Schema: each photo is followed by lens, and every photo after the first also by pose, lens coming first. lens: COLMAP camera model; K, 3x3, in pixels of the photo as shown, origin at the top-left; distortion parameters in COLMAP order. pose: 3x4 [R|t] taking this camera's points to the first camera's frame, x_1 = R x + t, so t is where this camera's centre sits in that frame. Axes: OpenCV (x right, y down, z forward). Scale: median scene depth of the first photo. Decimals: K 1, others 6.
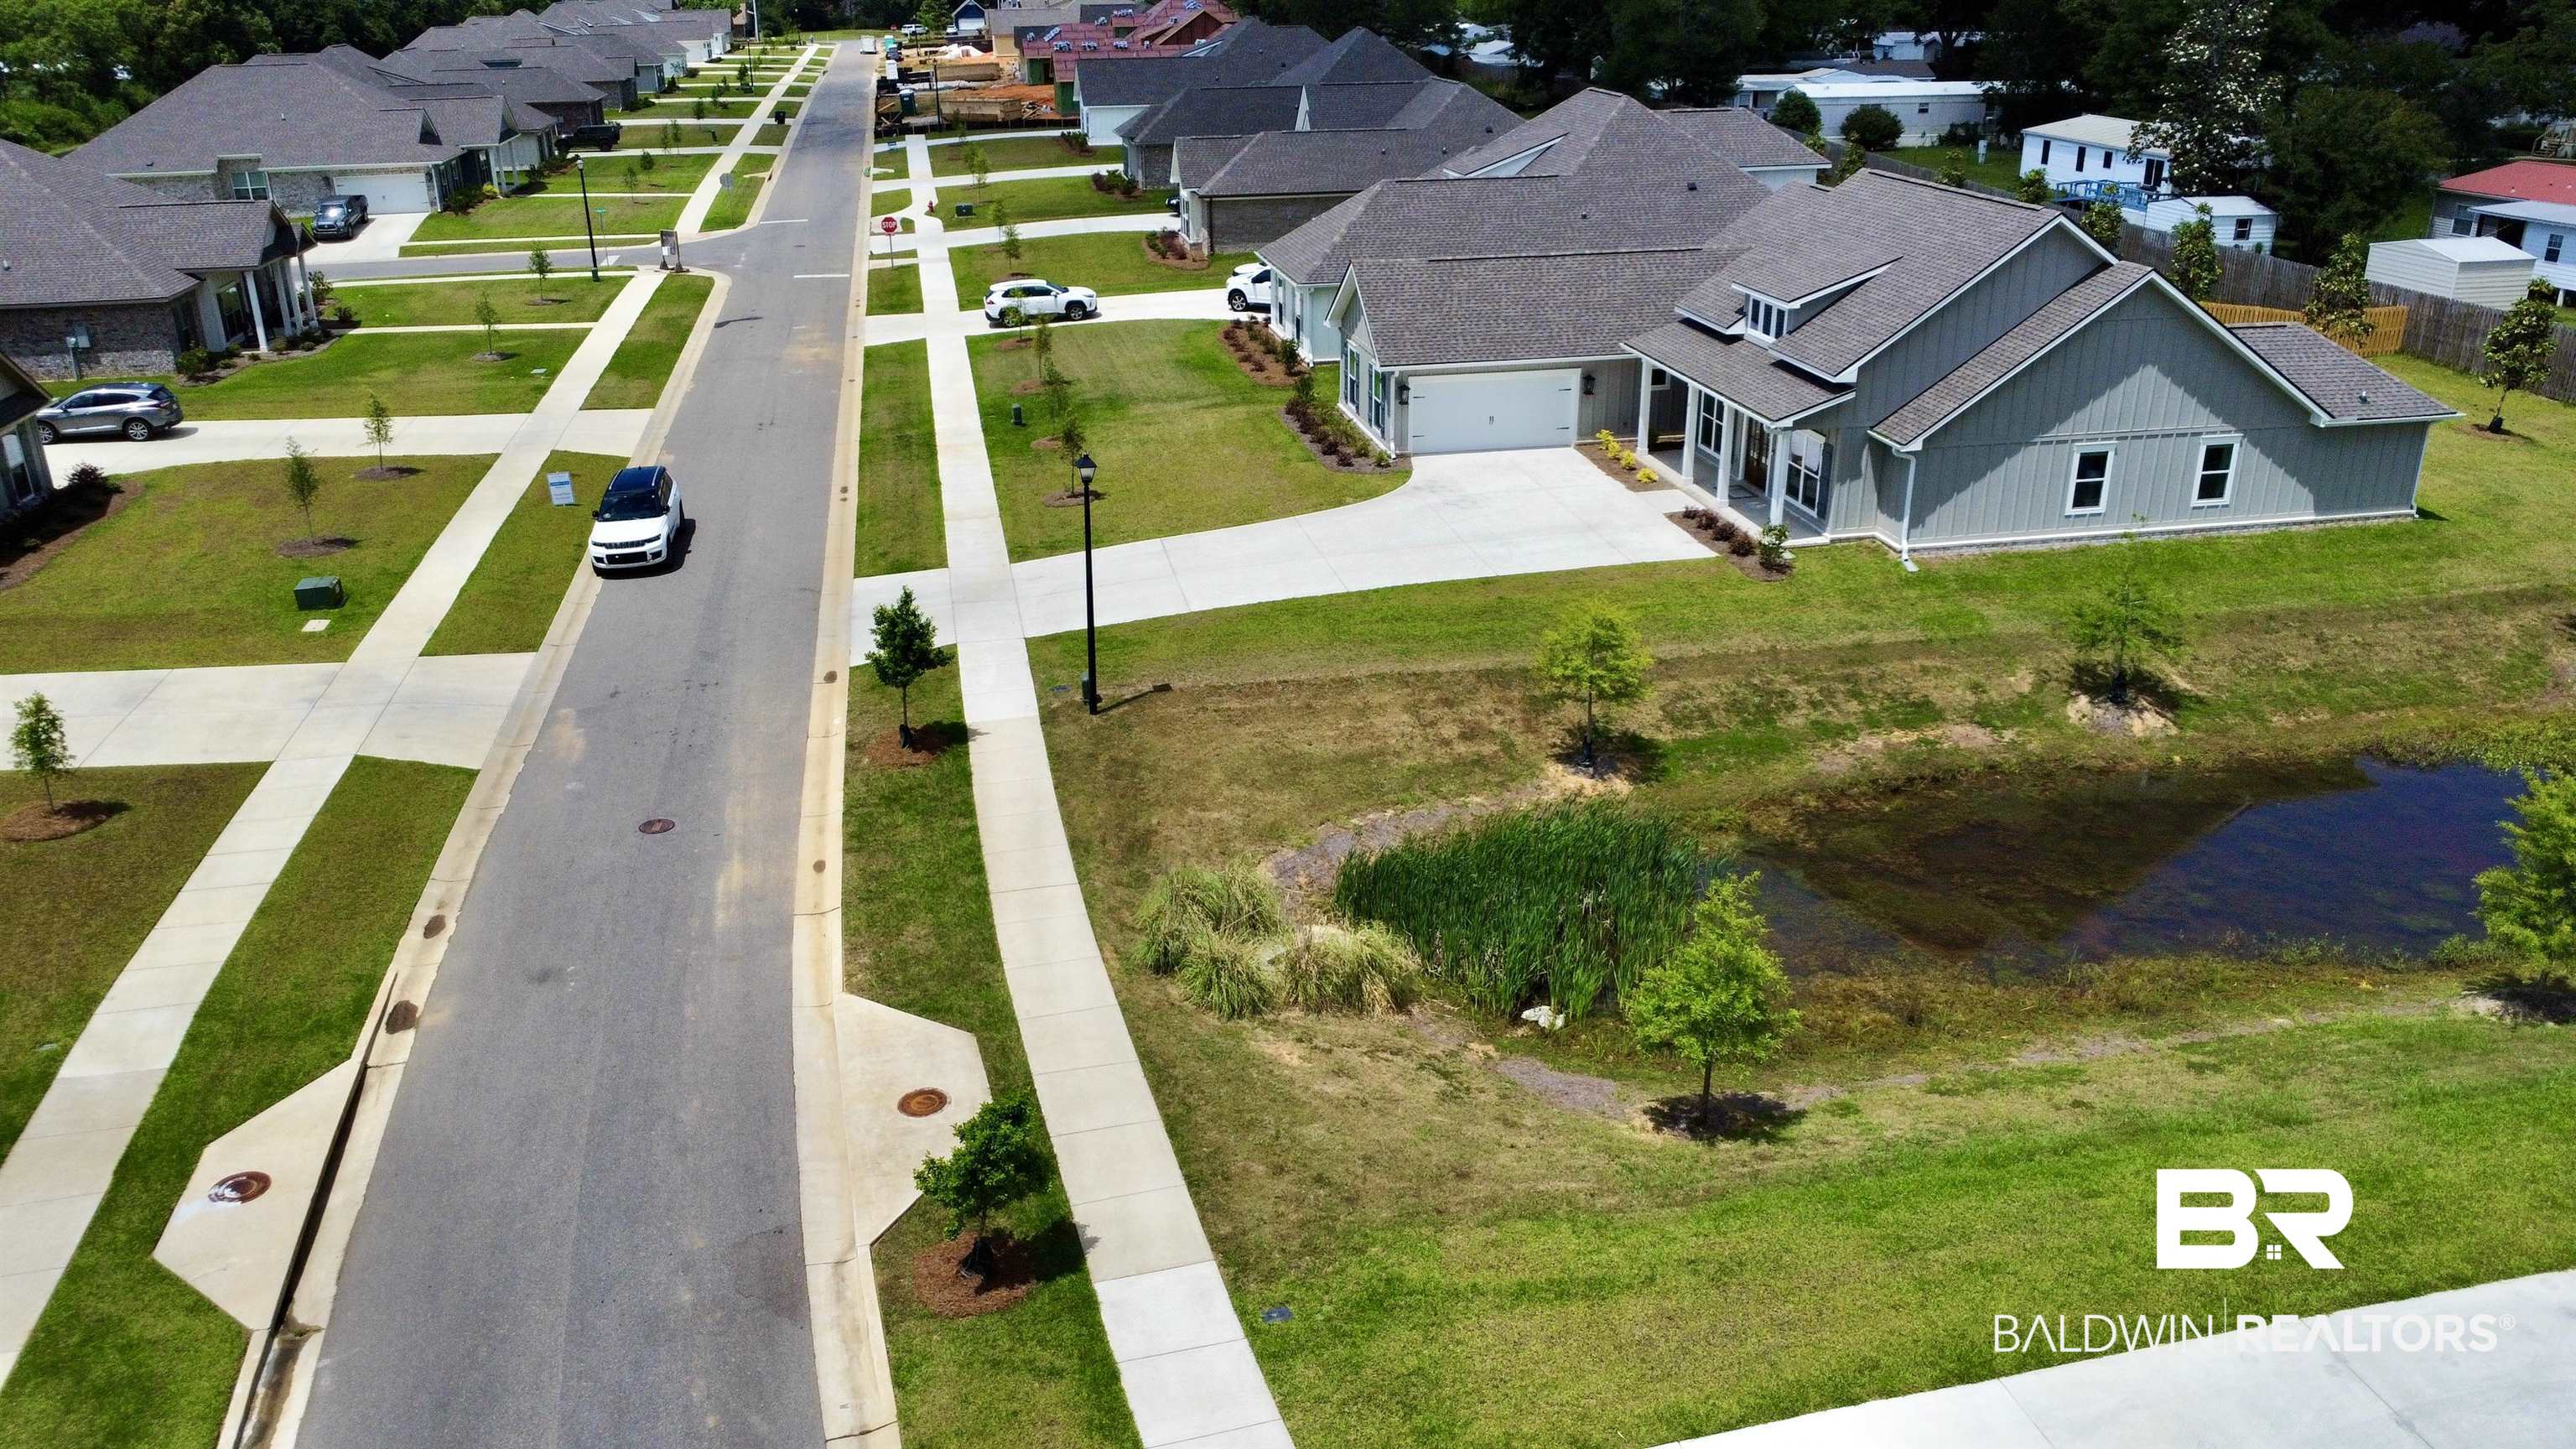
lens RADIAL K [[1876.7, 0, 1280.5], [0, 1876.7, 721.2], [0, 0, 1]] dist [-0.020072, -0.011857]
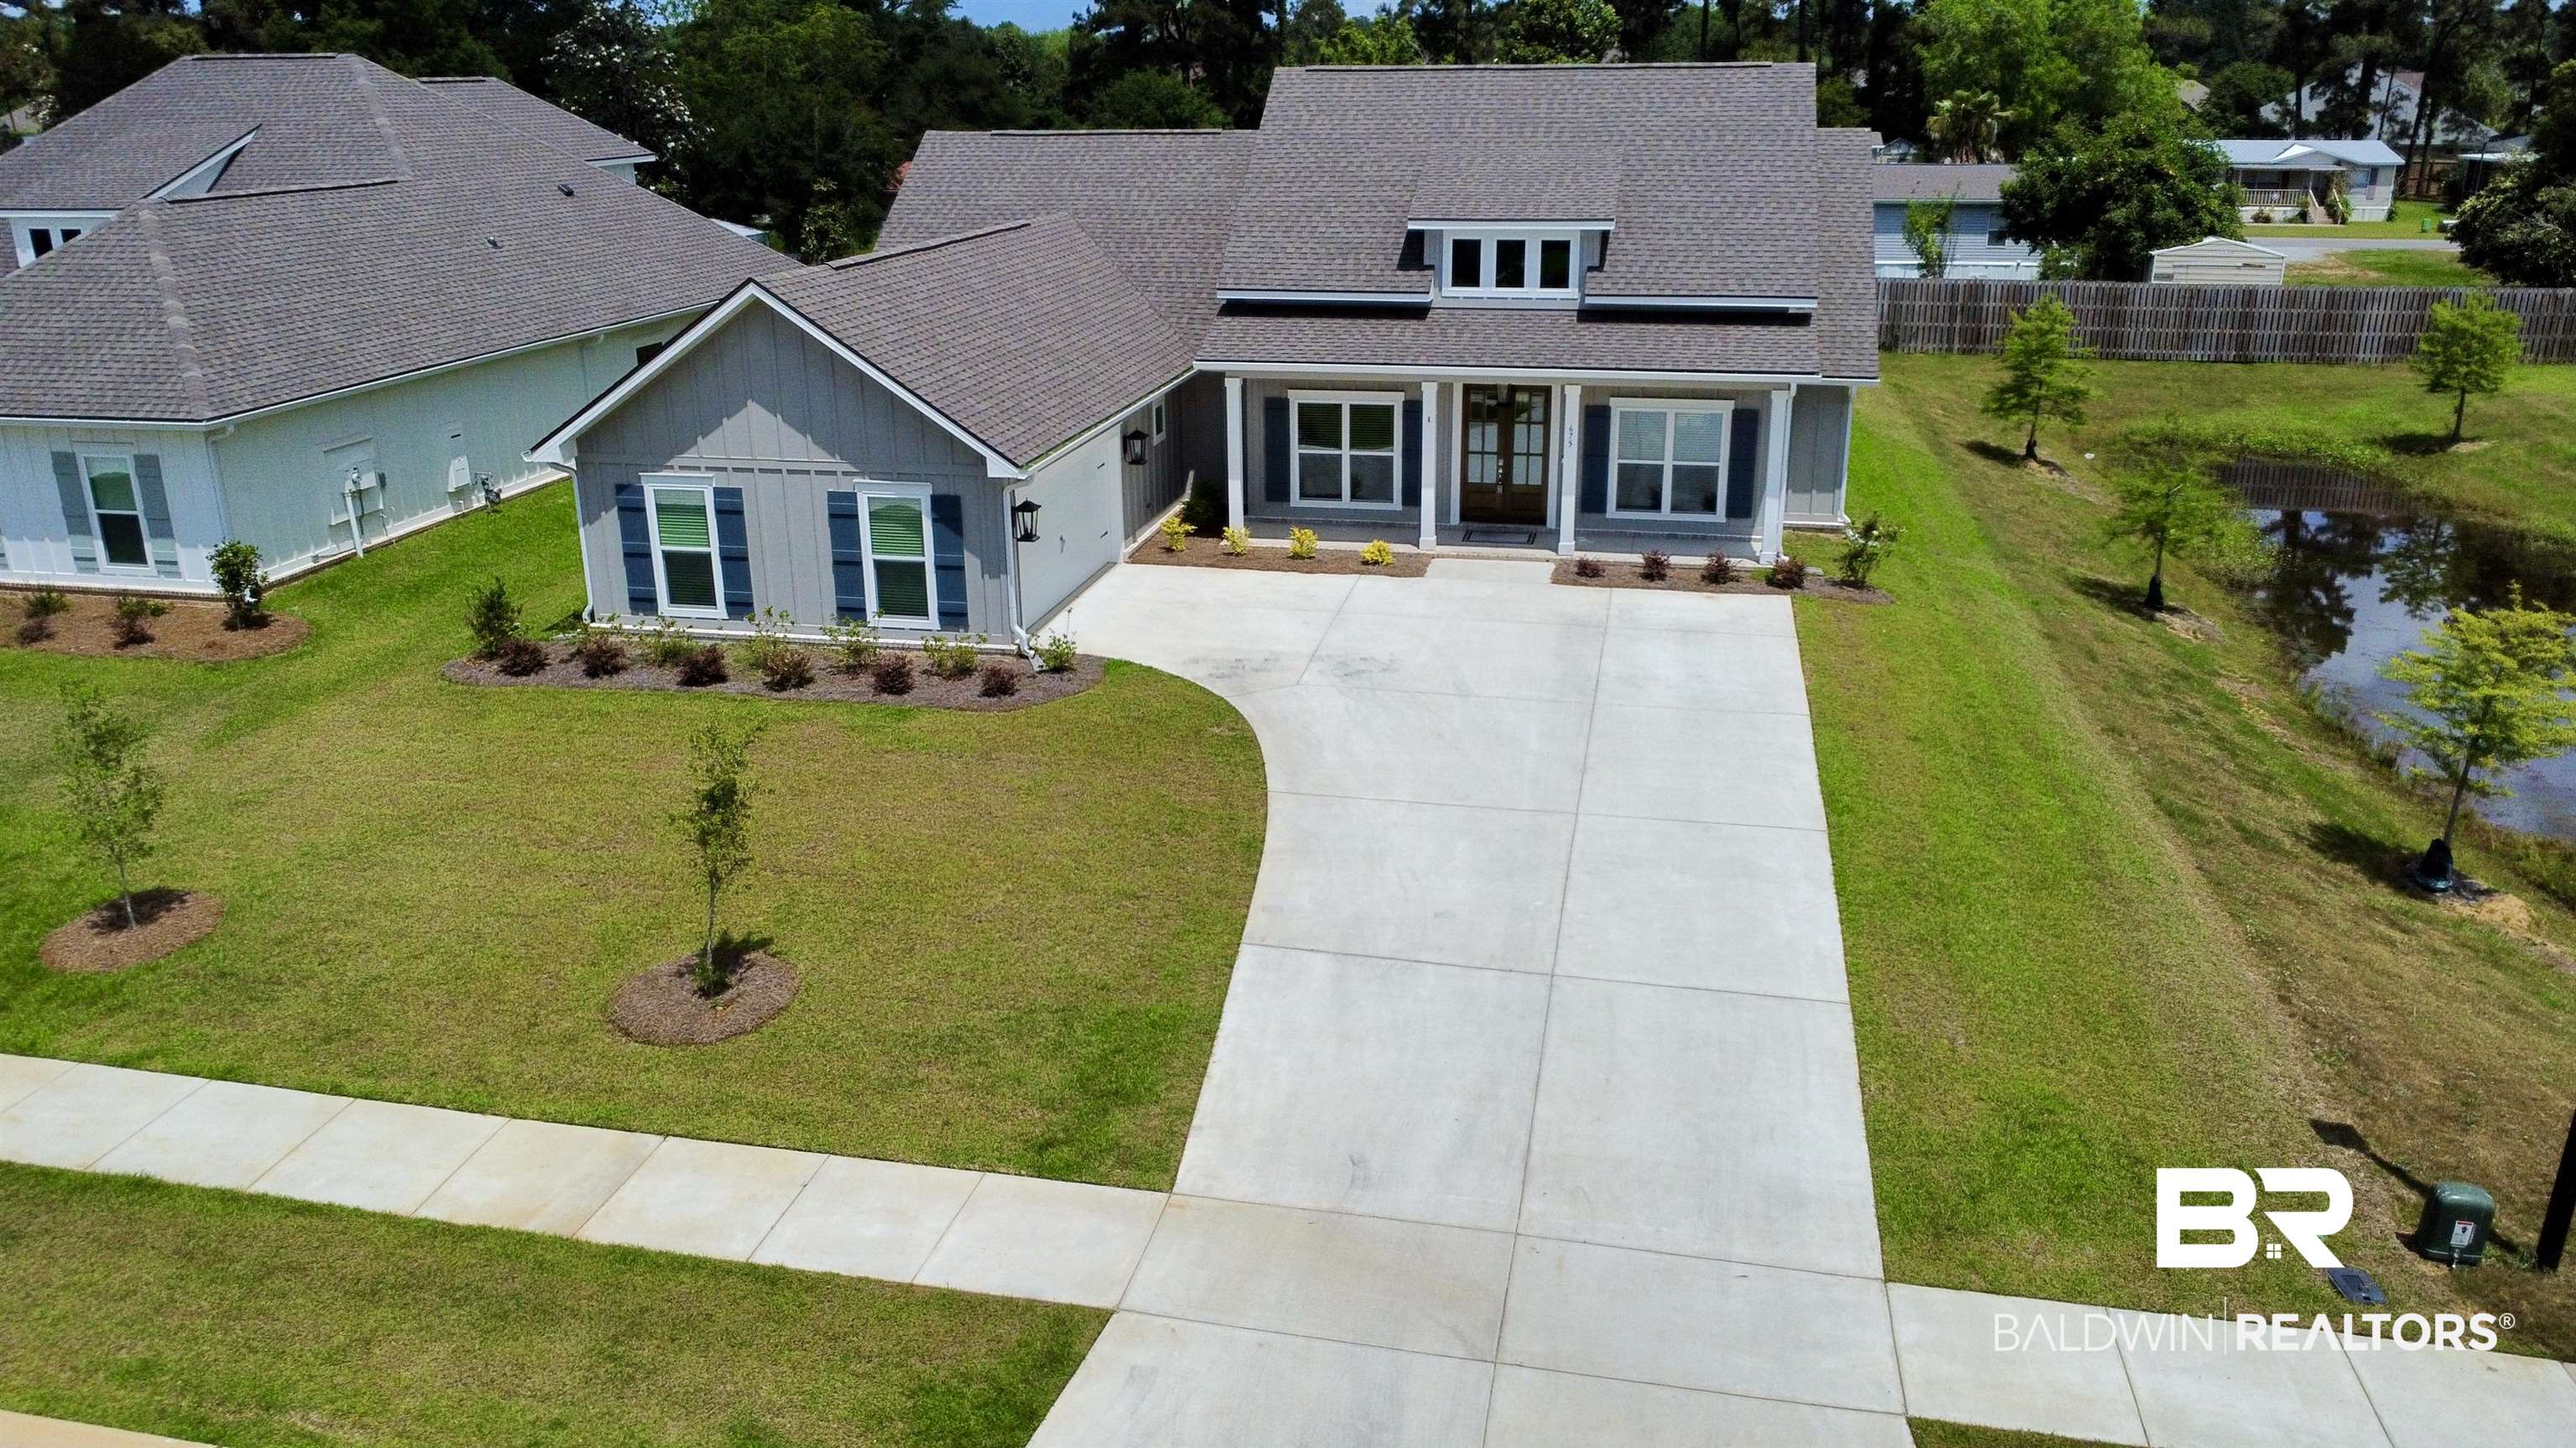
lens RADIAL K [[1876.6, 0, 1280.5], [0, 1876.6, 720.7], [0, 0, 1]] dist [-0.020072, -0.011857]
pose [[0.387801, -0.291322, 0.874495, -0.454280], [0.354093, 0.923027, 0.150465, -0.230799], [-0.851016, 0.251302, 0.461105, 0.961299]]
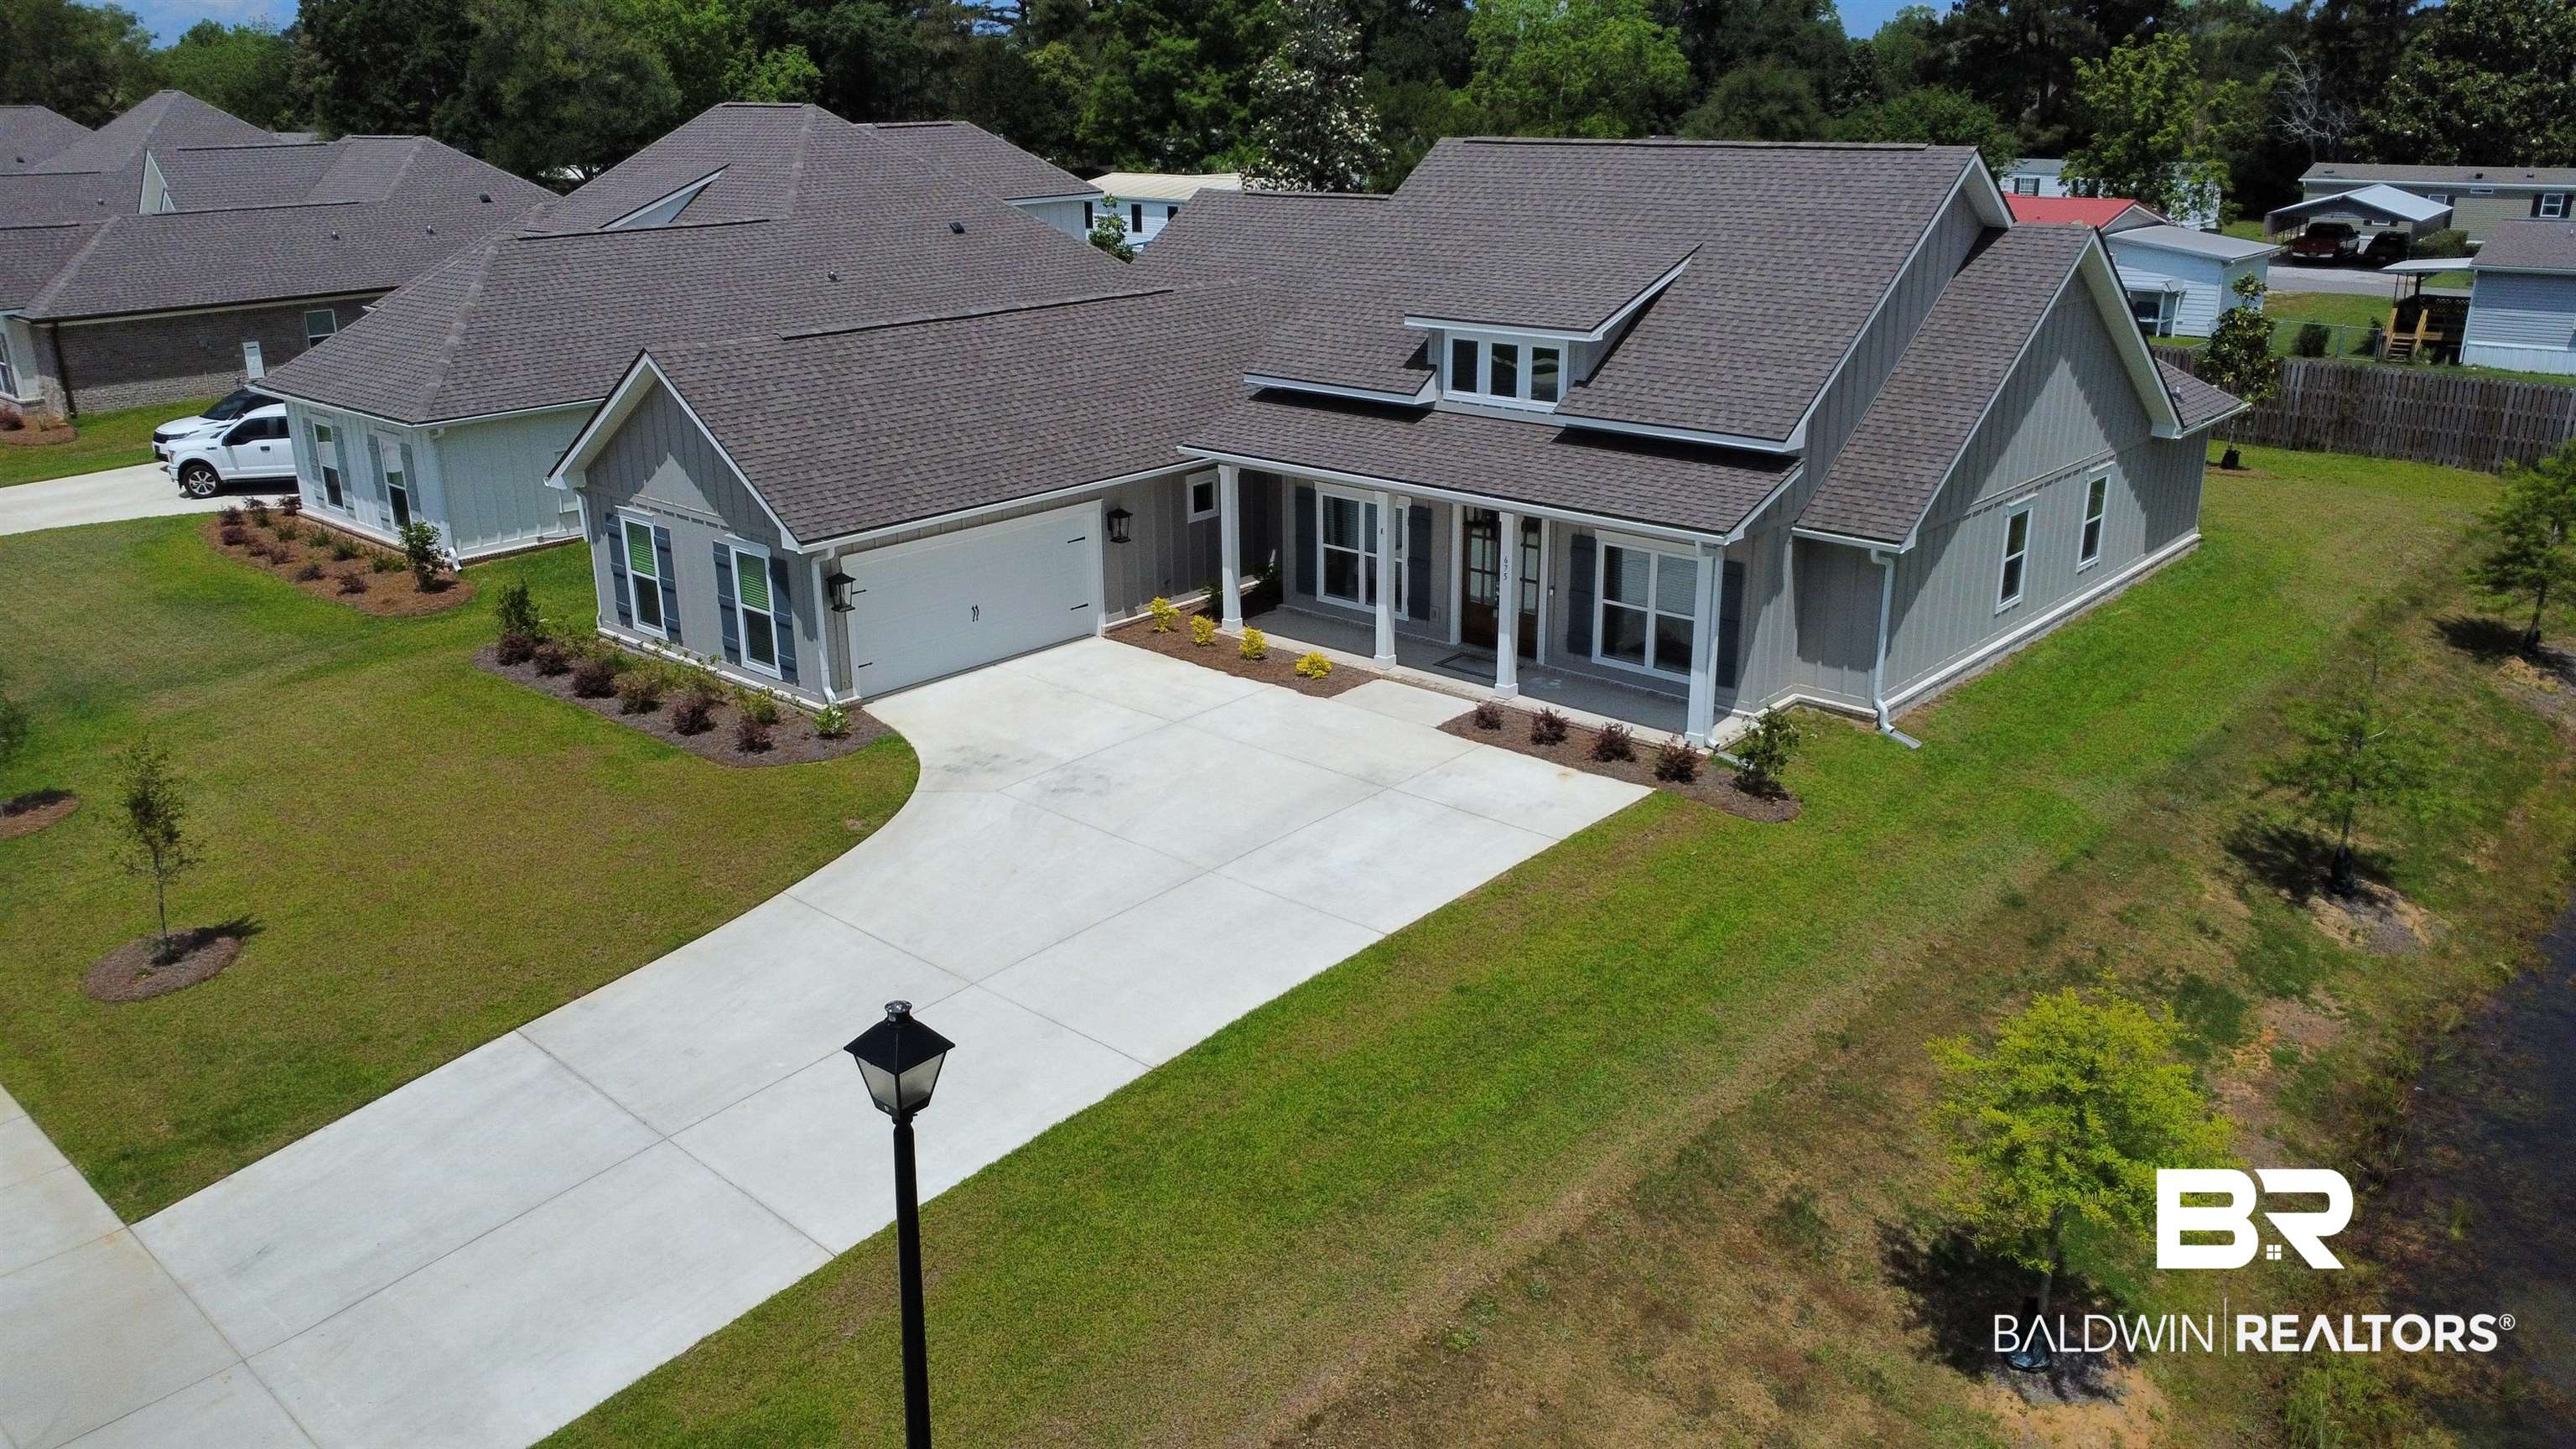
lens RADIAL K [[1876.7, 0, 1280.5], [0, 1876.7, 721.2], [0, 0, 1]] dist [-0.020072, -0.011857]
pose [[0.801589, -0.191700, 0.566309, -0.175650], [0.229066, 0.973397, 0.005268, -0.150792], [-0.552253, 0.125499, 0.824176, 0.677849]]
